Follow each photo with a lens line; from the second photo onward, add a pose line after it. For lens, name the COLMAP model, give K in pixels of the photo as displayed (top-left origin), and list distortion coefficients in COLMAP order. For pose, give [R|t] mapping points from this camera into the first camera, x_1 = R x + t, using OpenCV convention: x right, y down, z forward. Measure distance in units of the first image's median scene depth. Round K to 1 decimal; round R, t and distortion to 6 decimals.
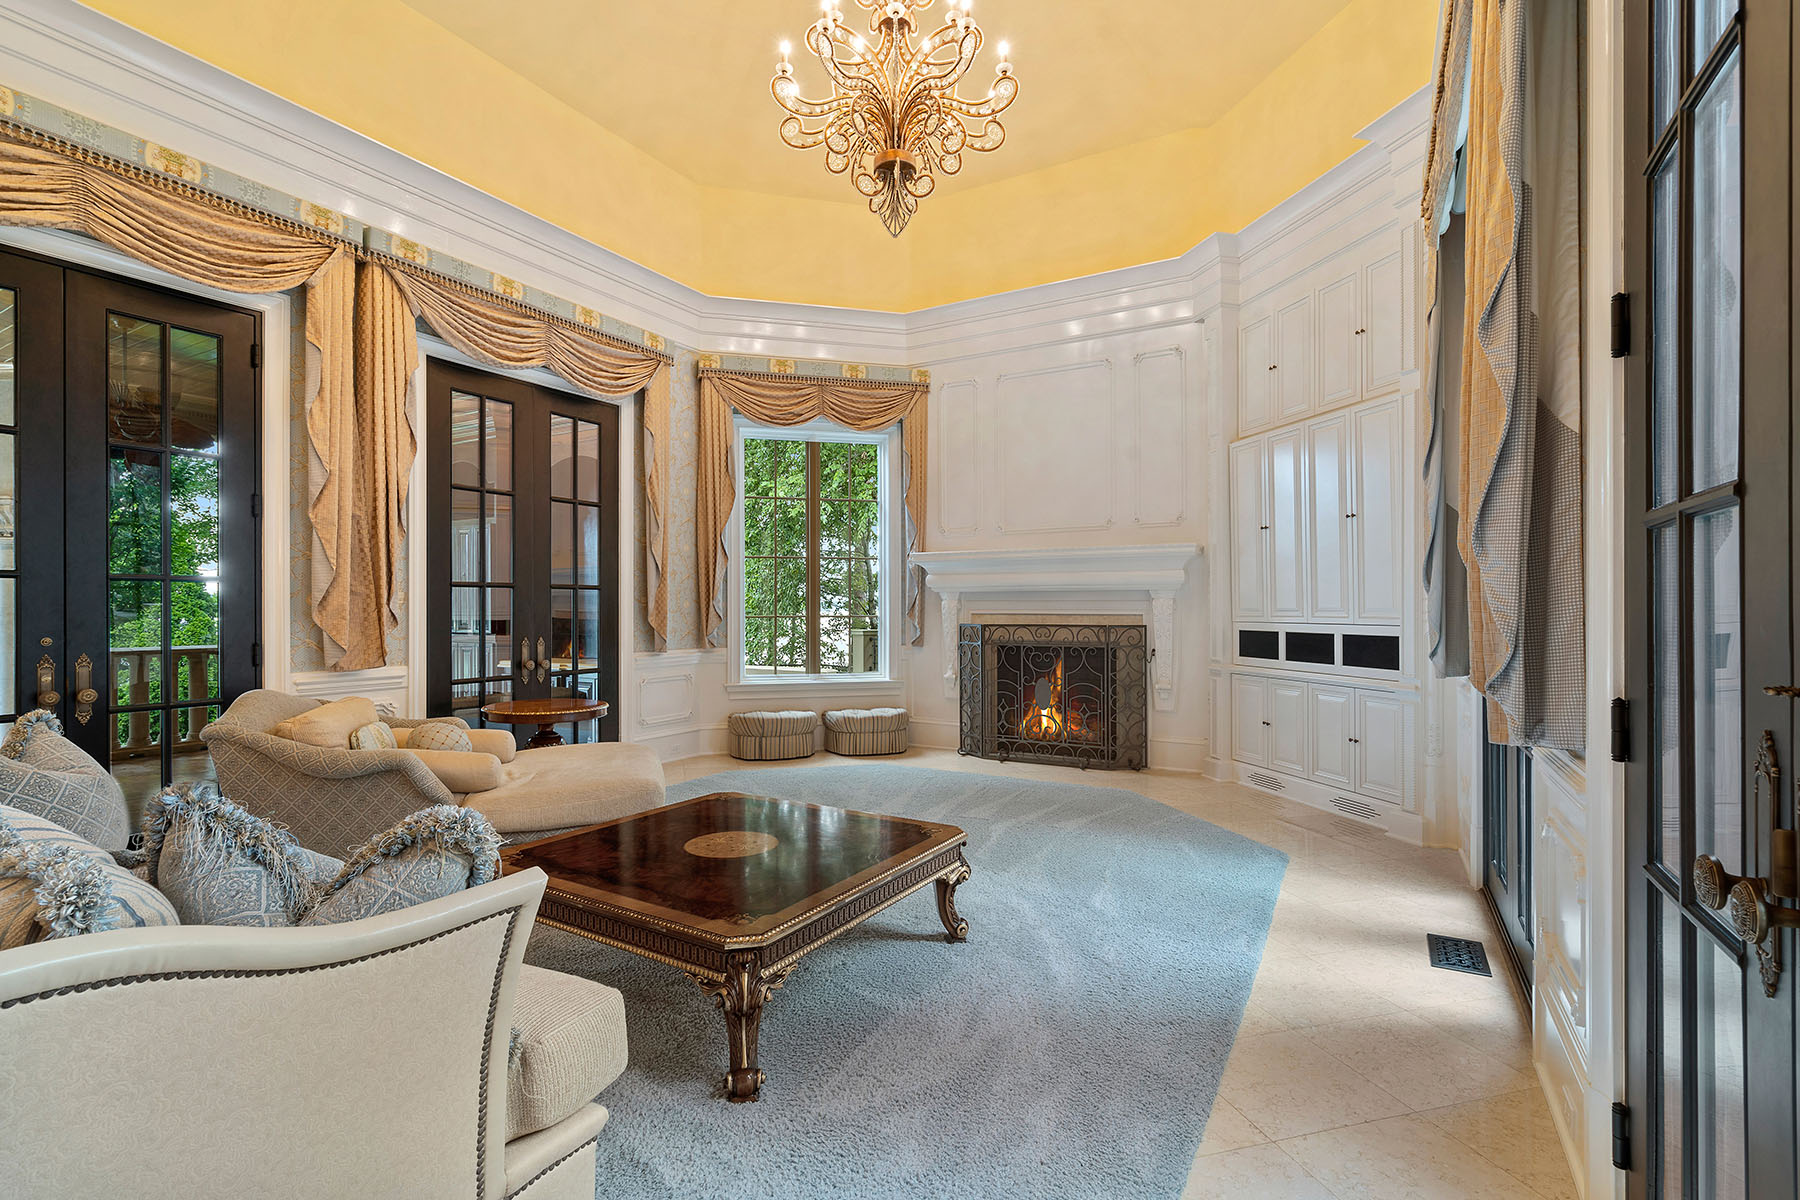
lens RADIAL K [[826.4, 0, 897.5], [0, 826.4, 598.3], [0, 0, 1]] dist [-0.005072, -0.000264]
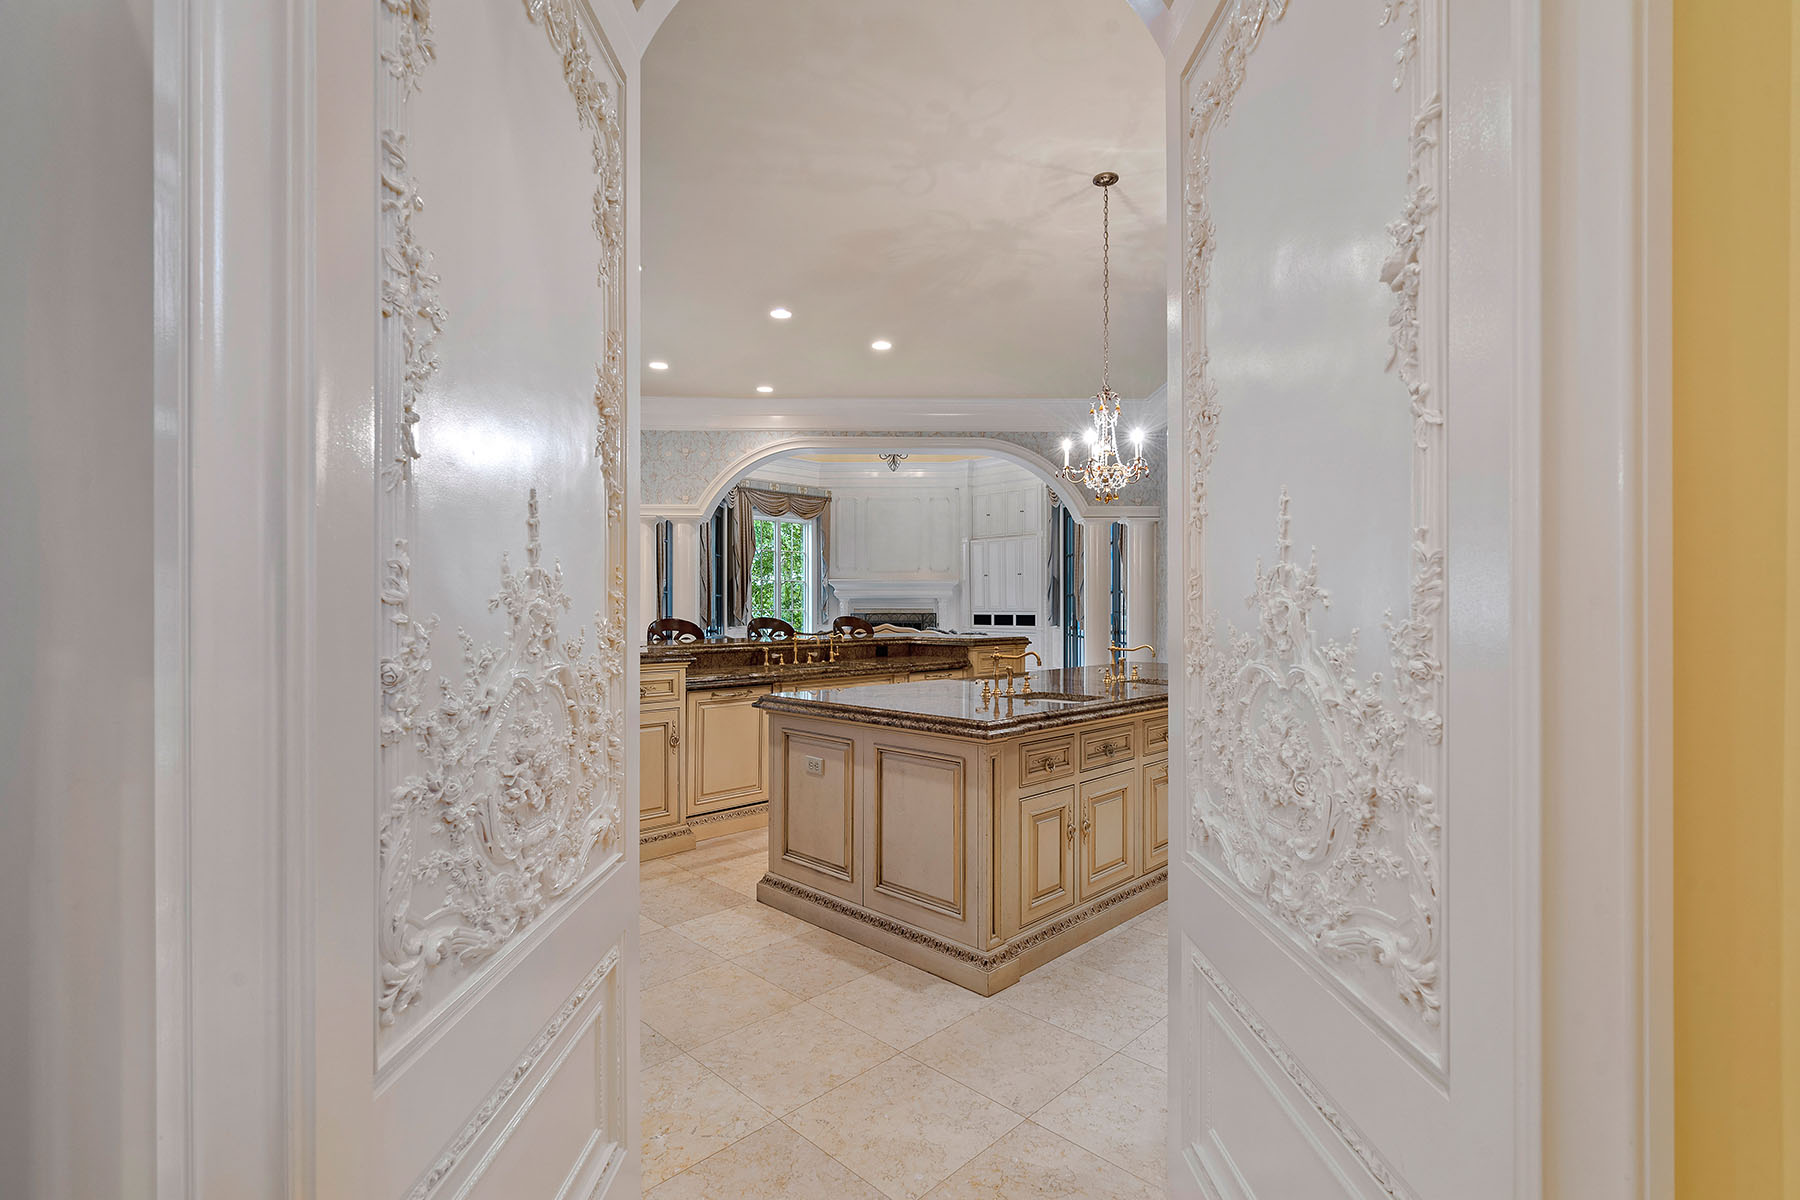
lens RADIAL K [[826.4, 0, 900.7], [0, 826.4, 603.1], [0, 0, 1]] dist [-0.005072, -0.000264]
pose [[0.863317, 0.004508, 0.504642, -1.066828], [-0.004981, 0.999988, -0.000411, 0.005014], [-0.504638, -0.002159, 0.863328, -1.088280]]
